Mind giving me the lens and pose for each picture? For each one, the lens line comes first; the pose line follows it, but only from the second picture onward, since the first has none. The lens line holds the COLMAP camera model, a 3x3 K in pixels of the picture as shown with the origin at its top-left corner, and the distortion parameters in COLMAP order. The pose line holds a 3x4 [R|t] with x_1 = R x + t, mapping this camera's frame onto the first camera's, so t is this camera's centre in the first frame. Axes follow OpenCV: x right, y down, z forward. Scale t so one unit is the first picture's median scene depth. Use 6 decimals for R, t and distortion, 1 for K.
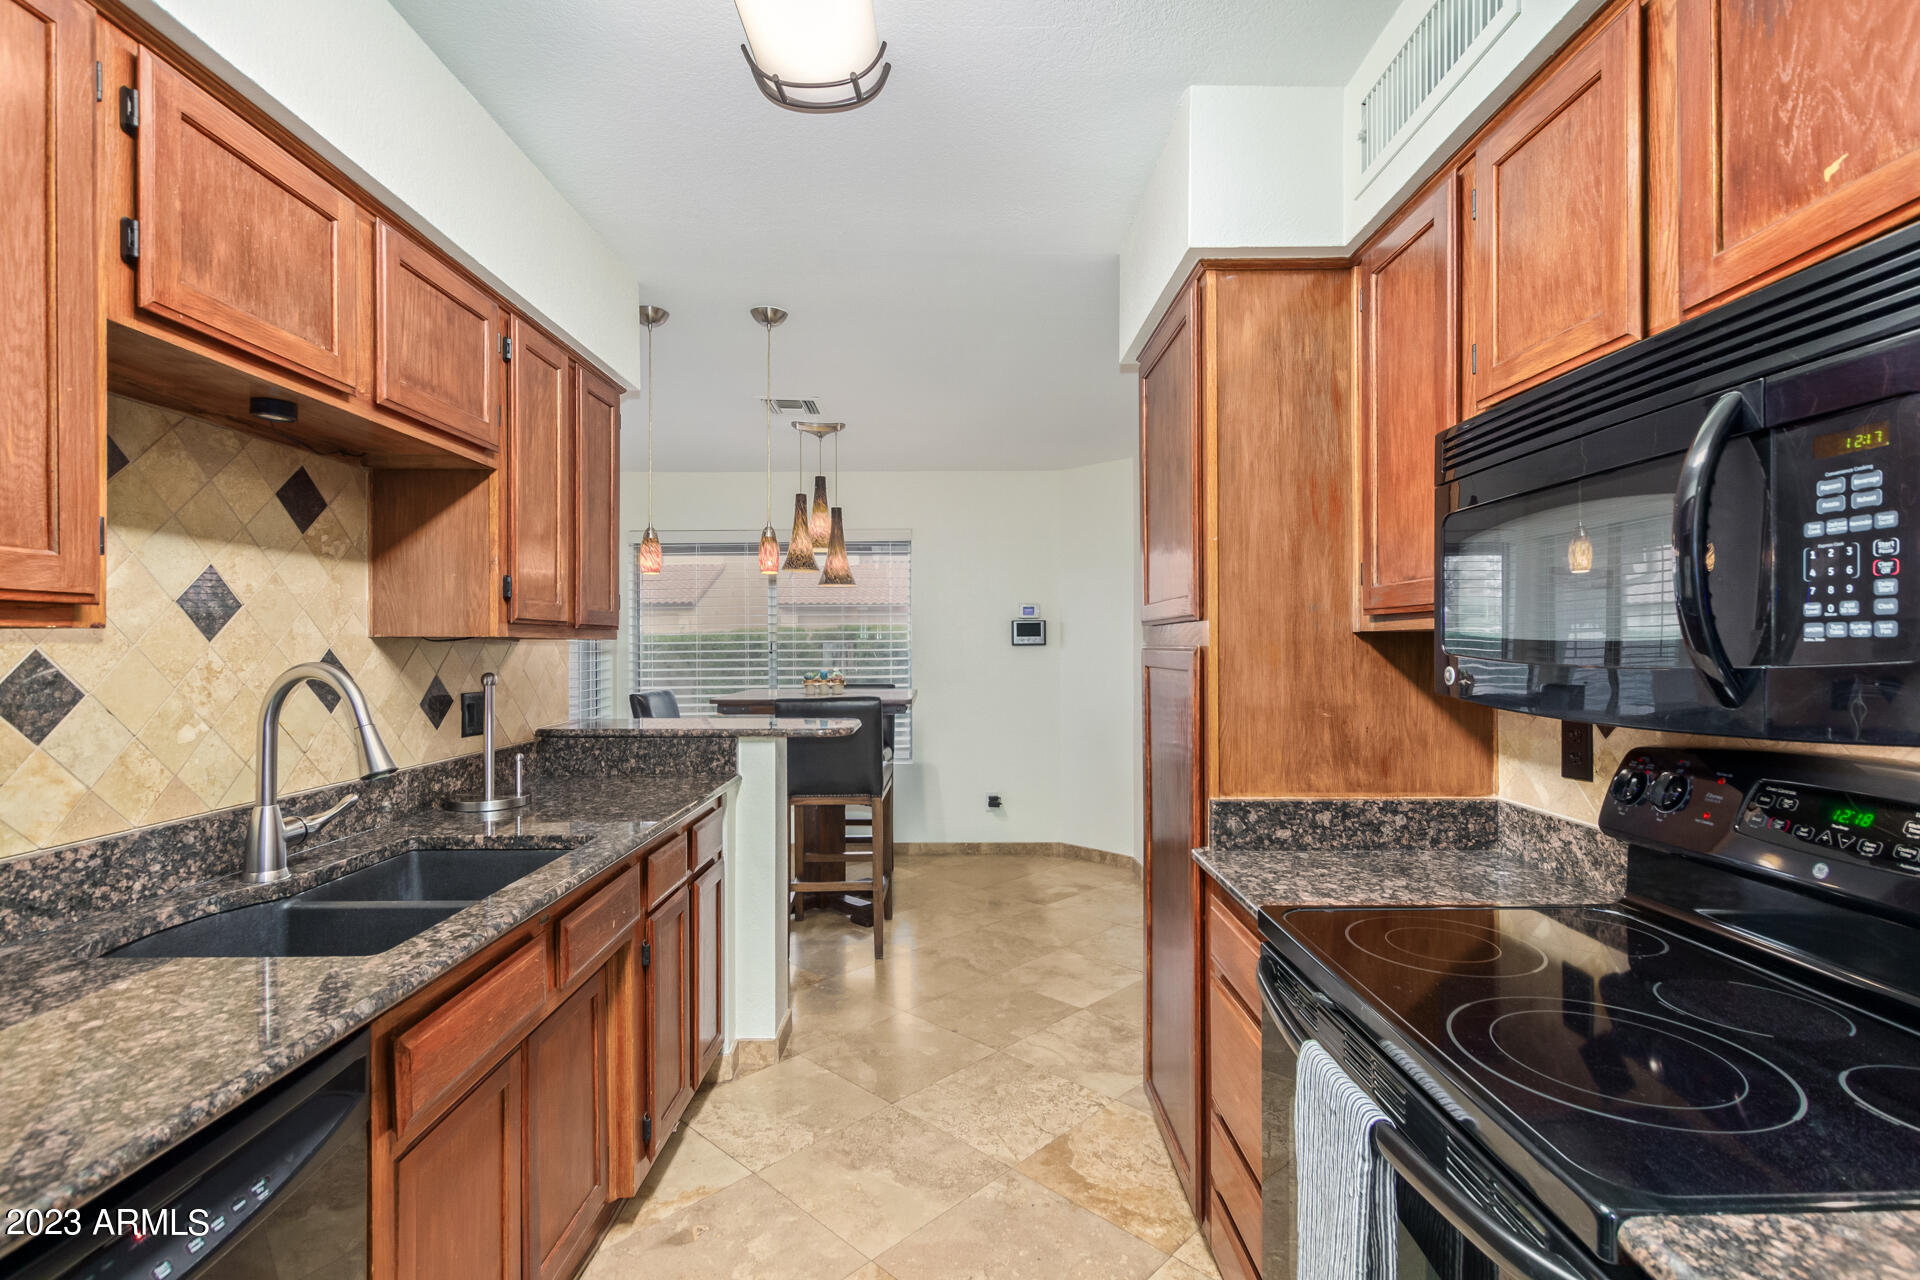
lens RADIAL K [[879.7, 0, 974.9], [0, 879.7, 650.0], [0, 0, 1]] dist [0.006120, -0.001663]
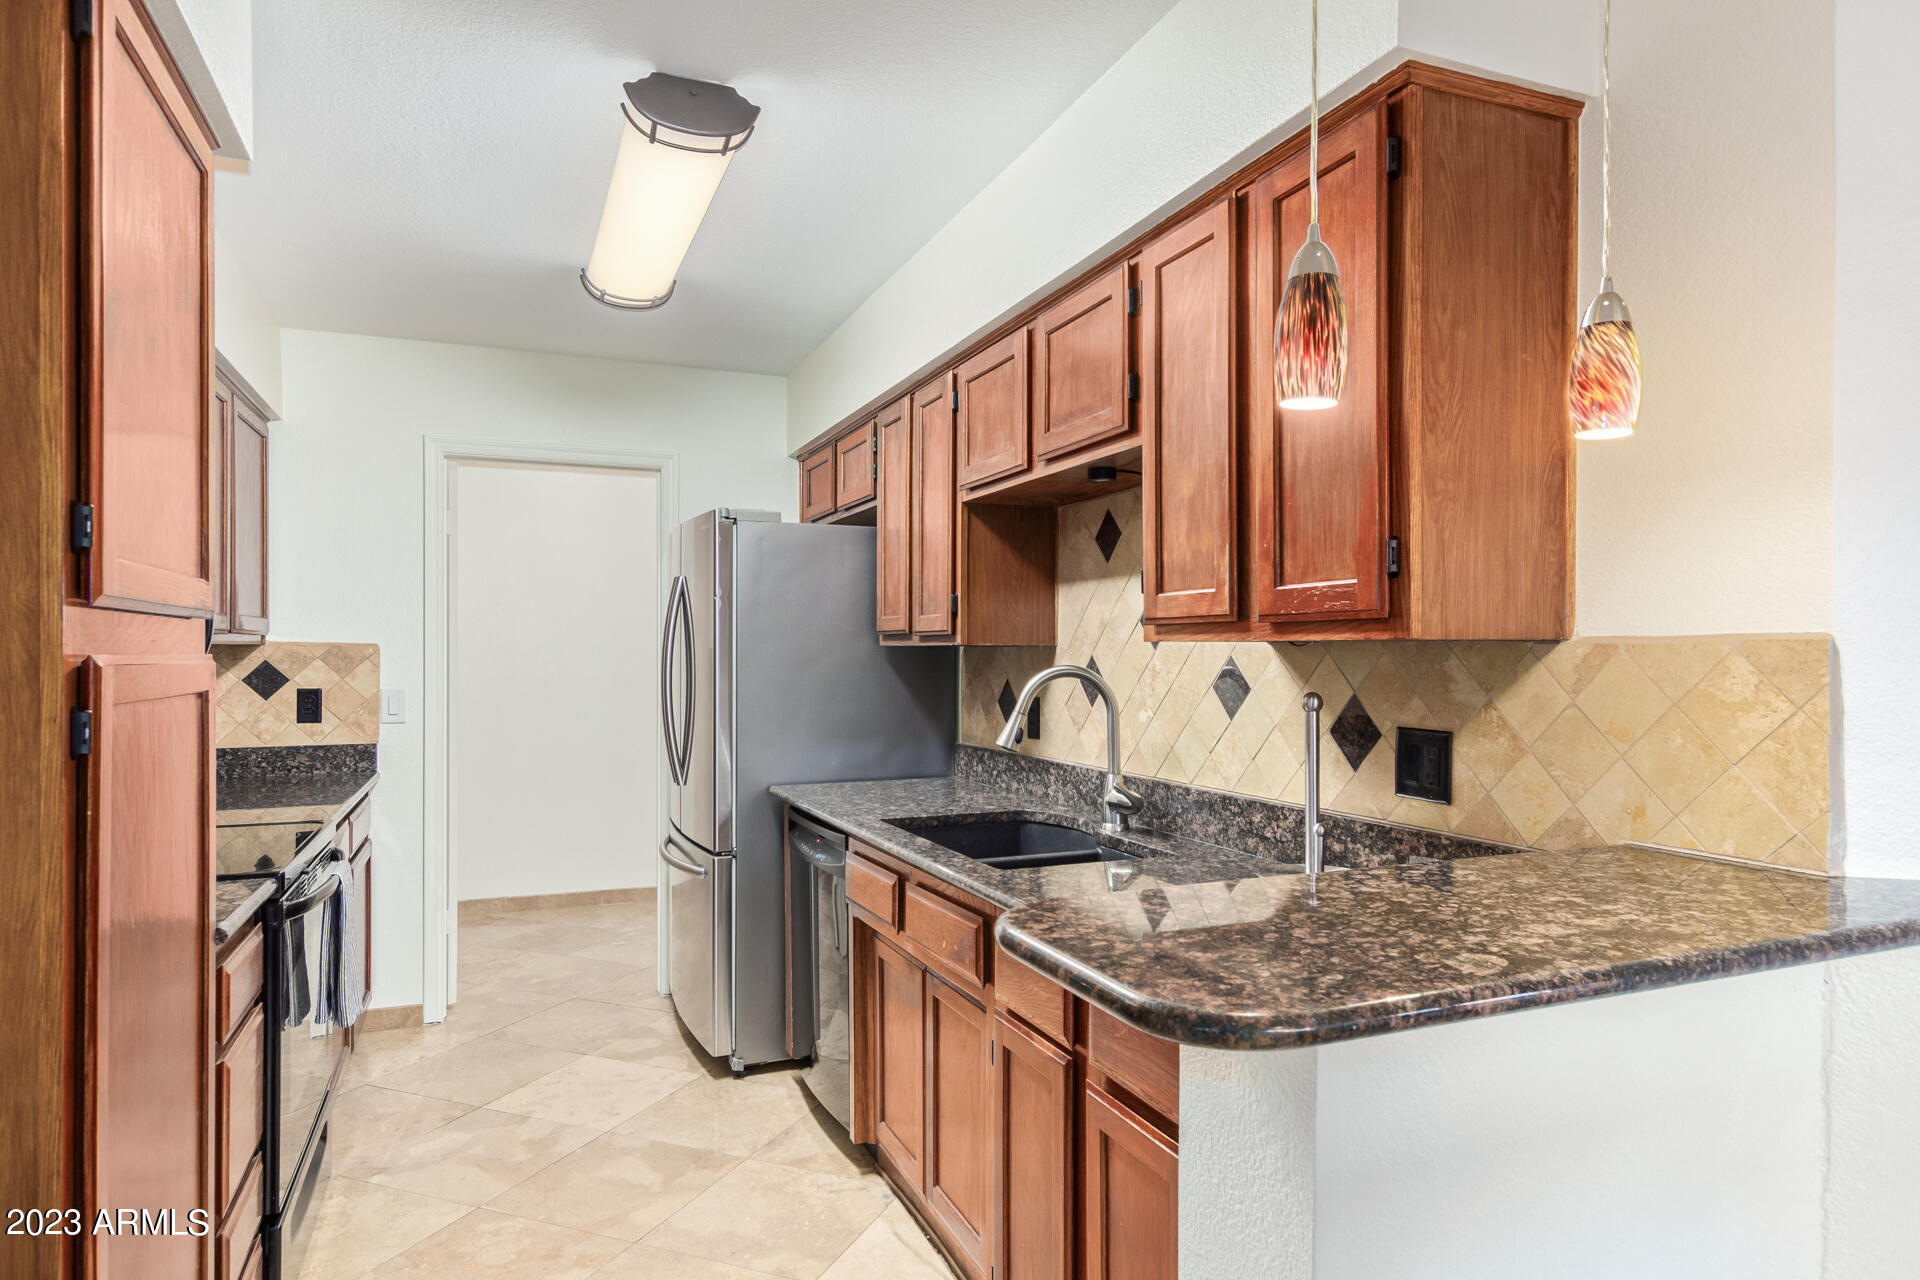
lens RADIAL K [[1130.0, 0, 957.8], [0, 1130.0, 656.3], [0, 0, 1]] dist [0.017531, -0.000005]
pose [[-0.932419, 0.002265, -0.361371, 0.020253], [-0.000765, 0.999966, 0.008243, -0.011486], [0.361377, 0.007963, -0.932386, 2.157590]]
